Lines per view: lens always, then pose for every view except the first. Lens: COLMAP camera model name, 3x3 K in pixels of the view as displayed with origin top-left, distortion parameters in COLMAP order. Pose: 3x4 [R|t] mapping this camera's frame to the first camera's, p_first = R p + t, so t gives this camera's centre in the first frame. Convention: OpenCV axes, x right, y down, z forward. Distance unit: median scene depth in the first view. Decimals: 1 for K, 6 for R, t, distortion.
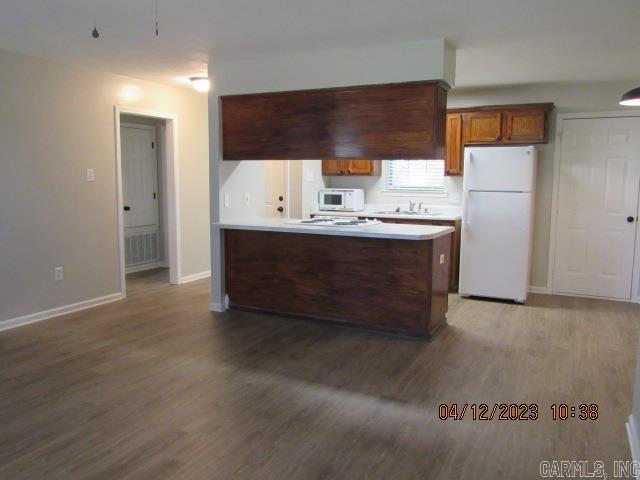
lens RADIAL K [[518.5, 0, 320.0], [0, 518.5, 240.0], [0, 0, 1]] dist [-0.007973, -0.001182]
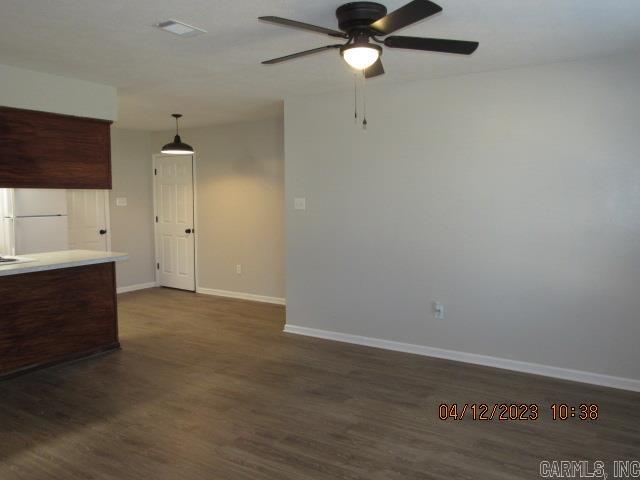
lens RADIAL K [[511.0, 0, 320.0], [0, 511.0, 240.0], [0, 0, 1]] dist [-0.018840, -0.005241]
pose [[0.099492, -0.097495, 0.990250, -0.649422], [0.126880, 0.988308, 0.084556, -0.061850], [-0.986916, 0.117230, 0.110699, 0.327855]]
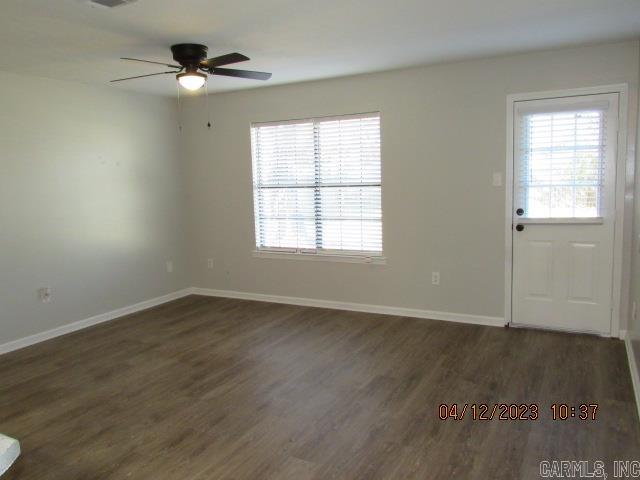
lens RADIAL K [[511.0, 0, 320.0], [0, 511.0, 240.0], [0, 0, 1]] dist [-0.018840, -0.005241]
pose [[-0.999979, 0.006261, 0.001616, -0.293288], [0.006465, 0.970861, 0.239555, -0.156099], [-0.000069, 0.239561, -0.970881, 1.087718]]
